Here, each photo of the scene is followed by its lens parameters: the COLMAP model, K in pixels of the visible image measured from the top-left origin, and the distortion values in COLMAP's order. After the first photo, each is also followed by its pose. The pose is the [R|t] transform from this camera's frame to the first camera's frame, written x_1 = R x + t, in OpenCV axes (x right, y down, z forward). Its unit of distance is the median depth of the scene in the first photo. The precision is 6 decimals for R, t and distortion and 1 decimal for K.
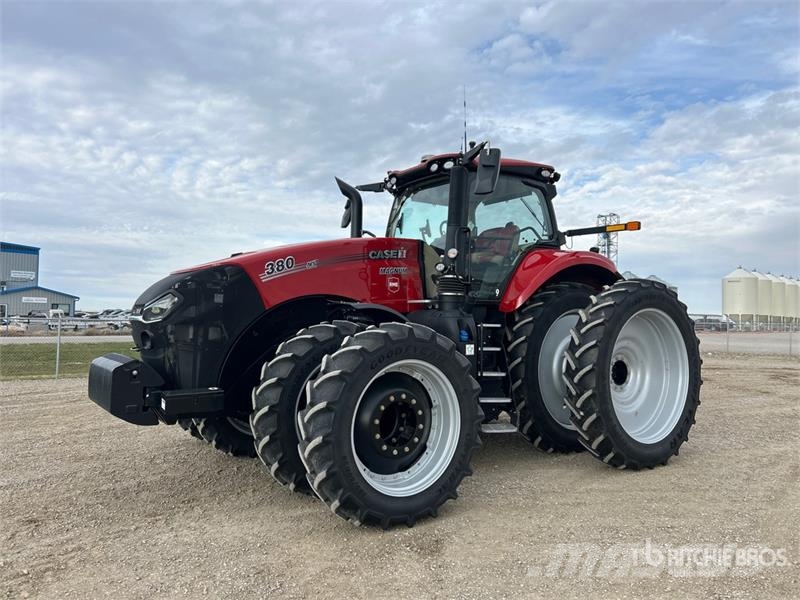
lens RADIAL K [[633.1, 0, 400.0], [0, 633.1, 300.0], [0, 0, 1]] dist [0.102355, -0.160979]
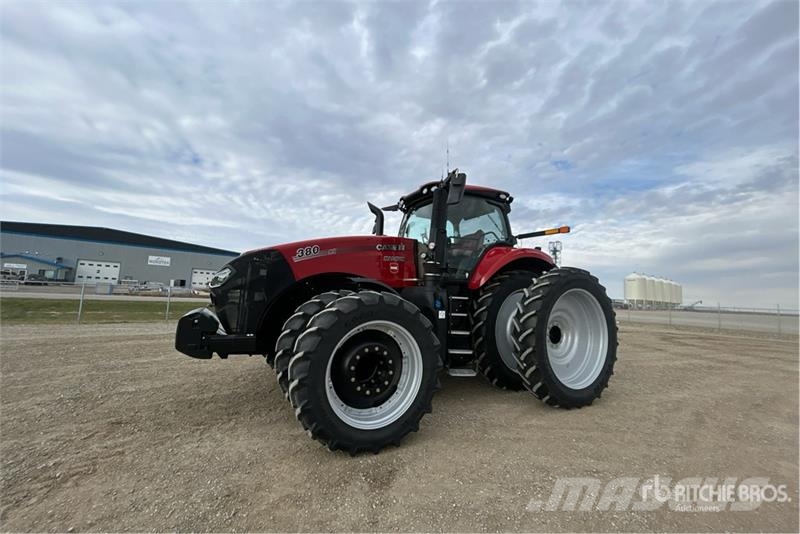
lens RADIAL K [[332.3, 0, 396.8], [0, 332.3, 263.6], [0, 0, 1]] dist [0.000163, -0.000048]
pose [[0.991003, 0.016826, -0.132780, 0.103774], [-0.025834, 0.997458, -0.066410, 0.017491], [0.131325, 0.069243, 0.988918, 0.250525]]
